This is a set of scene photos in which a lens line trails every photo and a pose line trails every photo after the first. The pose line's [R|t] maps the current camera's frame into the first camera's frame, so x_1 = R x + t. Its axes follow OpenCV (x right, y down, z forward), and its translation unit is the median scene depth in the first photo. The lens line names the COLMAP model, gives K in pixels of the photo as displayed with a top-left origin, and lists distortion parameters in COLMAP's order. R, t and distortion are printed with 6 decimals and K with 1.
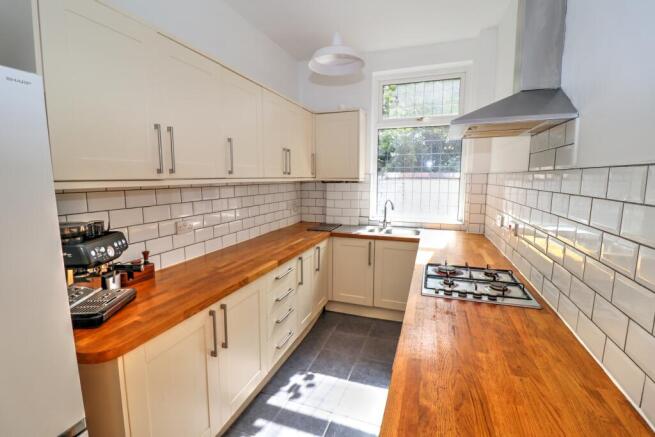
lens RADIAL K [[302.5, 0, 322.0], [0, 302.5, 216.9], [0, 0, 1]] dist [-0.007864, -0.008915]
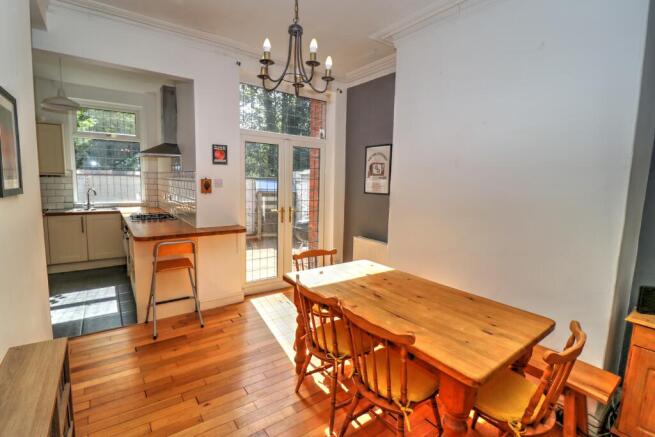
lens RADIAL K [[302.5, 0, 320.4], [0, 302.5, 213.8], [0, 0, 1]] dist [-0.007864, -0.008915]
pose [[0.560996, -0.078655, 0.824073, -0.365628], [0.083135, 0.995796, 0.038450, 0.101462], [-0.823633, 0.046939, 0.565177, -0.732972]]
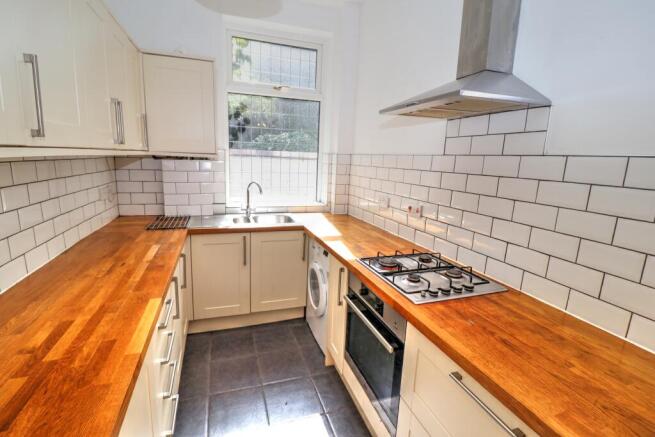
lens RADIAL K [[302.5, 0, 321.9], [0, 302.5, 215.9], [0, 0, 1]] dist [-0.007864, -0.008915]
pose [[0.779224, -0.088751, 0.620430, -0.157981], [0.044018, 0.995228, 0.087081, -0.027981], [-0.625198, -0.040546, 0.779413, 0.237500]]
